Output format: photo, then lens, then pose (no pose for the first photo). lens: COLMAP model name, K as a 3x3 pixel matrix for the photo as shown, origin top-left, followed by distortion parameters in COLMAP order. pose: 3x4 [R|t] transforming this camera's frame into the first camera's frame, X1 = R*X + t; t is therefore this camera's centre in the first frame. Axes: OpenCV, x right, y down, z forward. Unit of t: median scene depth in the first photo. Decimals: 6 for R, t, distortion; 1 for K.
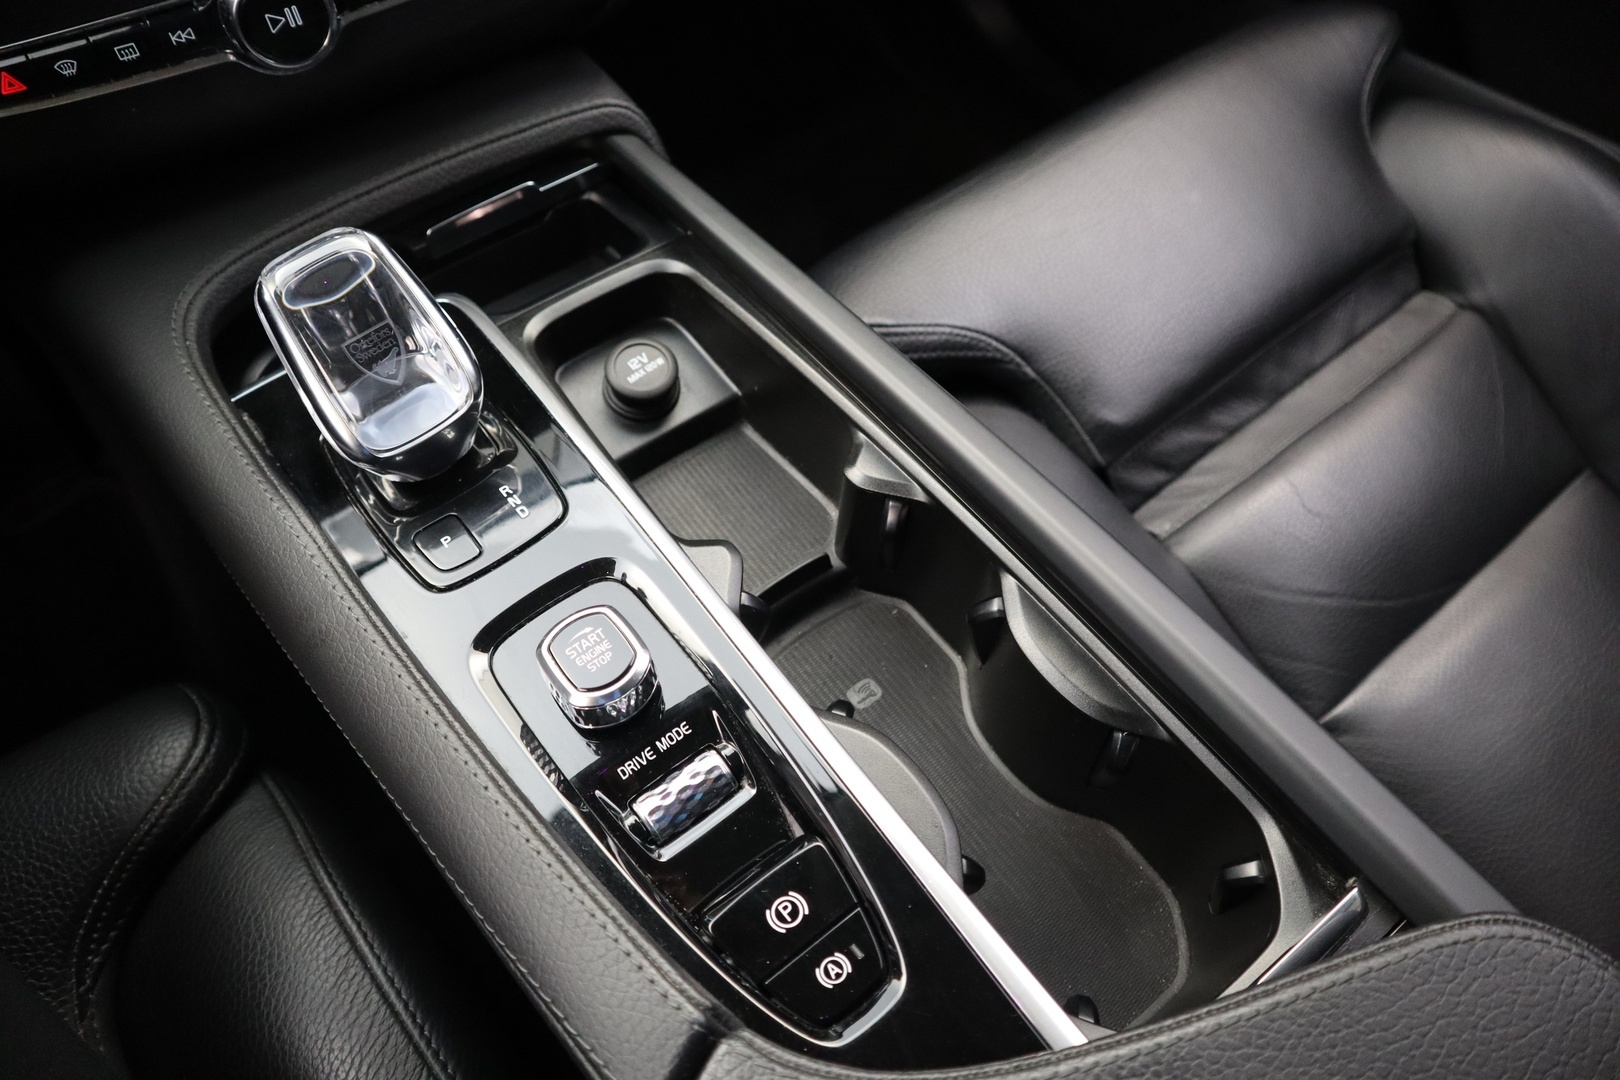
lens RADIAL K [[1151.4, 0, 810.0], [0, 1151.4, 540.0], [0, 0, 1]] dist [-0.124837, 0.089170]
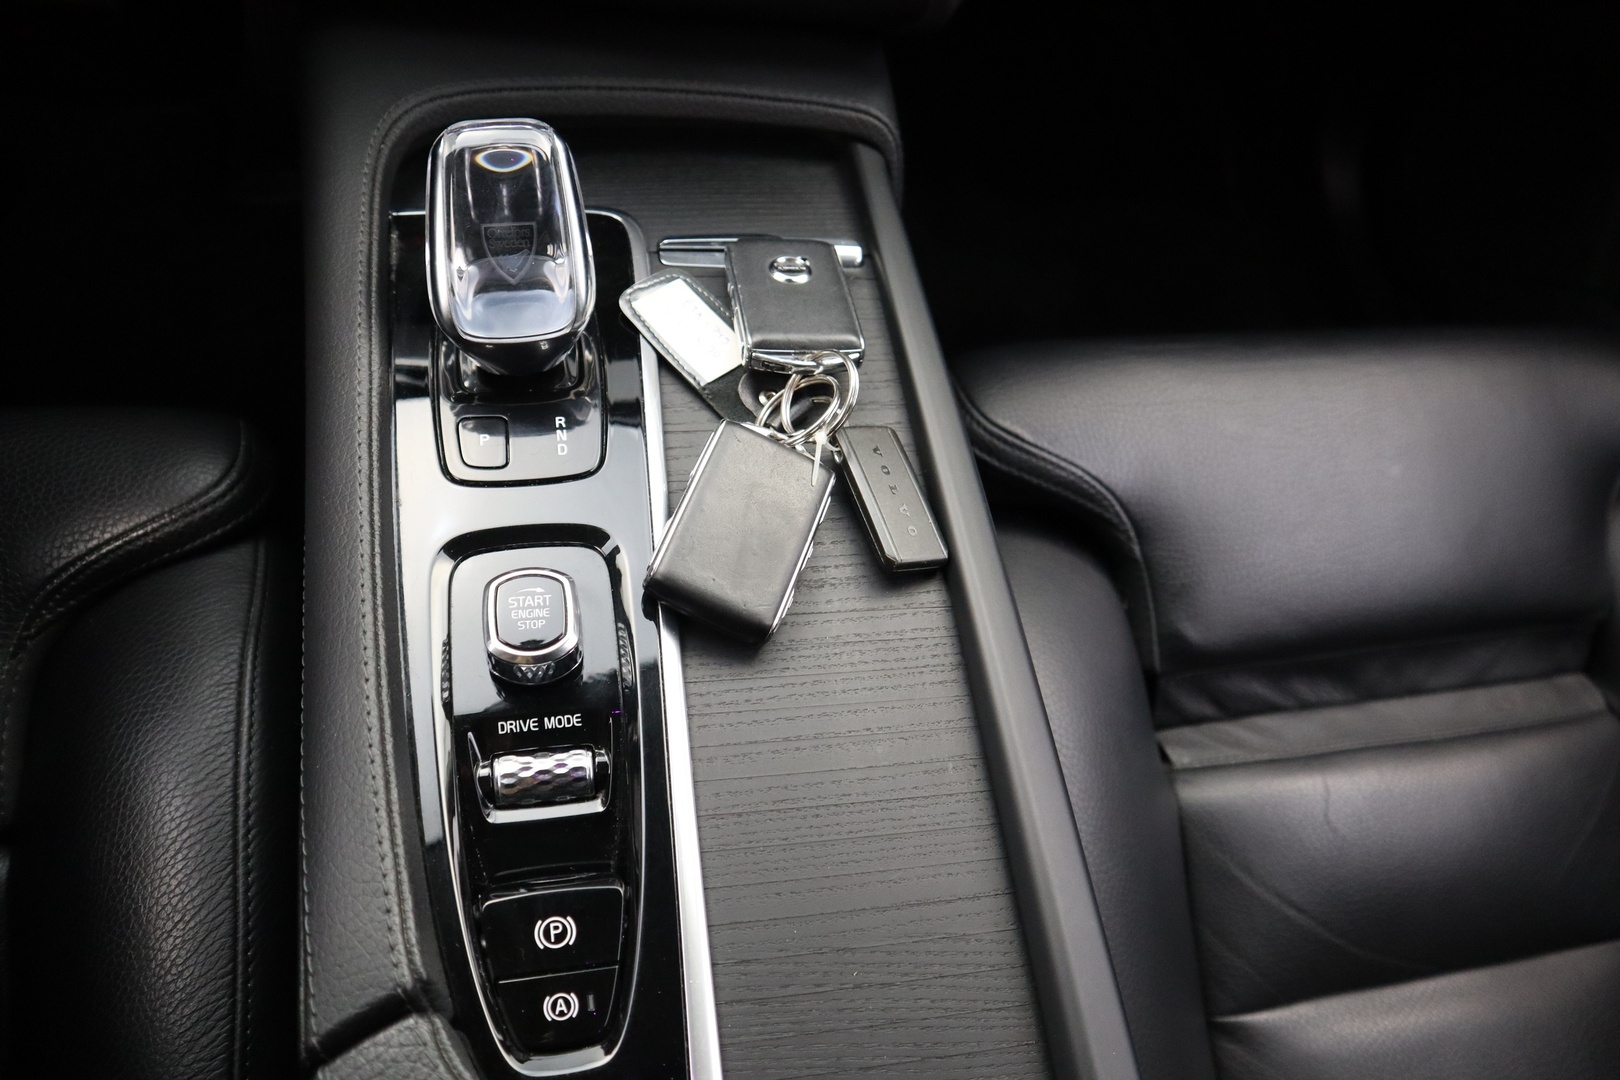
lens RADIAL K [[1151.4, 0, 810.0], [0, 1151.4, 540.0], [0, 0, 1]] dist [-0.124837, 0.089170]
pose [[0.863478, 0.490279, -0.118457, 0.099173], [-0.486764, 0.871540, 0.058988, -0.120424], [0.132161, 0.006725, 0.991205, 0.016694]]
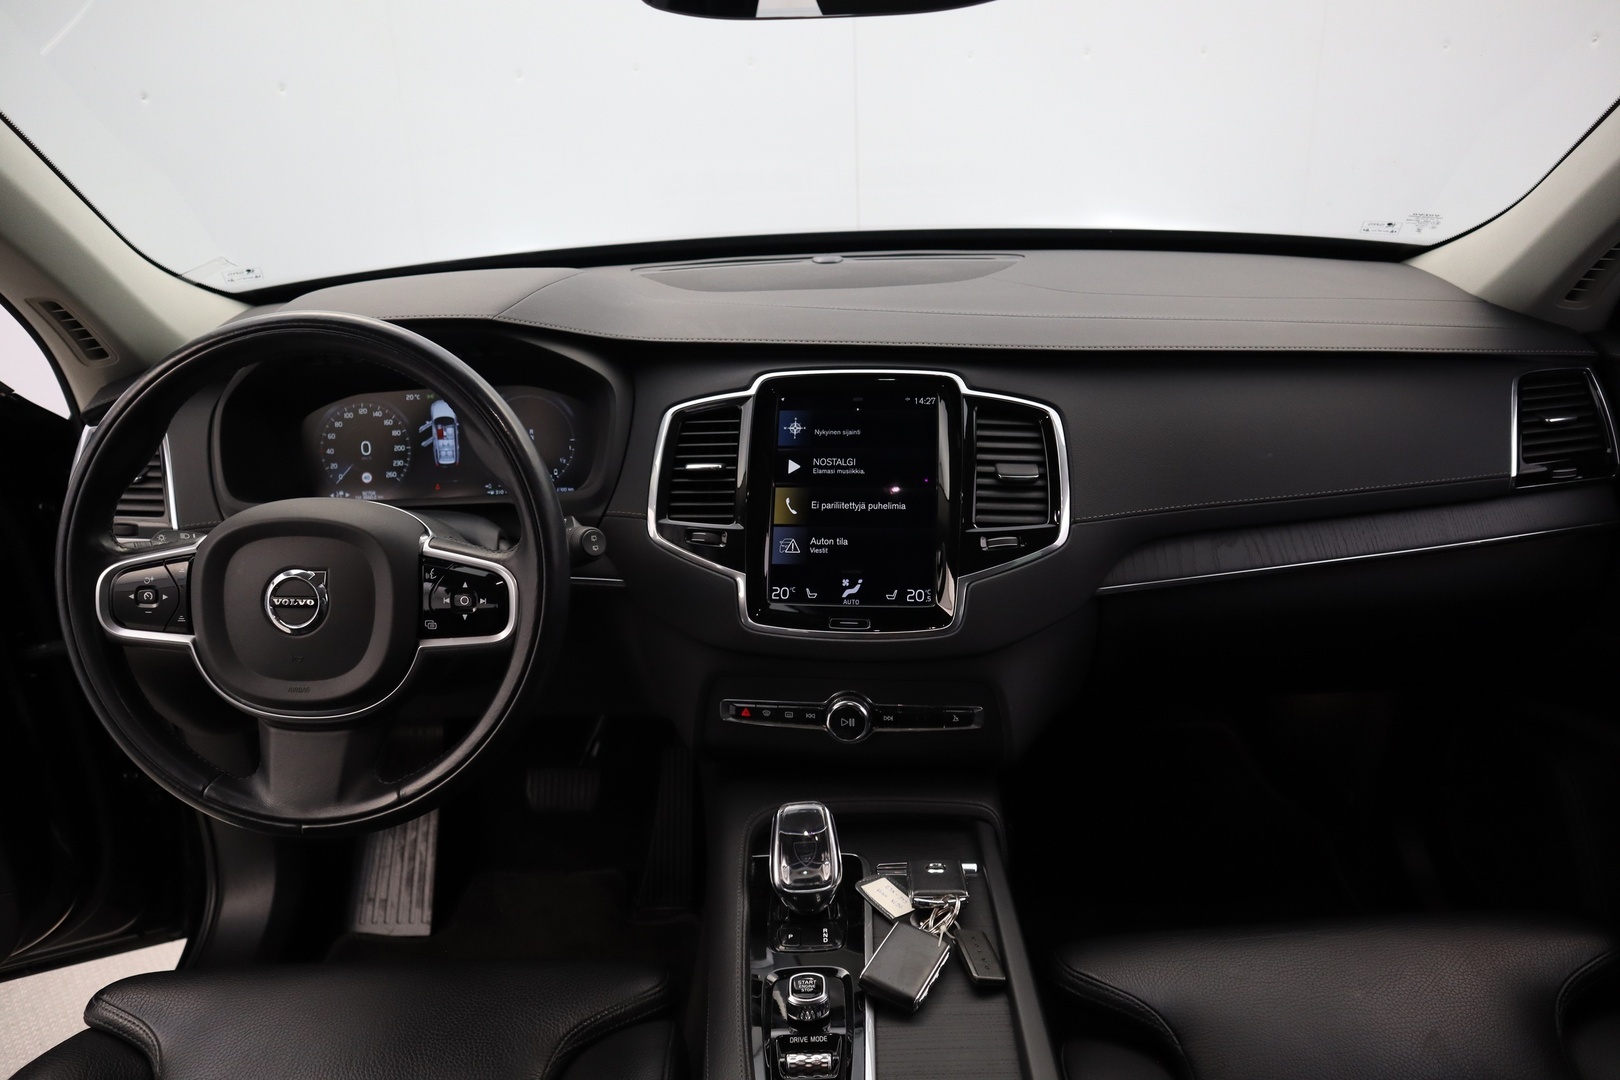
lens RADIAL K [[1097.8, 0, 775.6], [0, 1097.8, 540.0], [0, 0, 1]] dist [-0.002552, -0.217443]
pose [[0.764714, 0.163618, -0.623250, 0.863219], [-0.502703, 0.756578, -0.418186, 0.321393], [0.403114, 0.633103, 0.660817, -0.928189]]
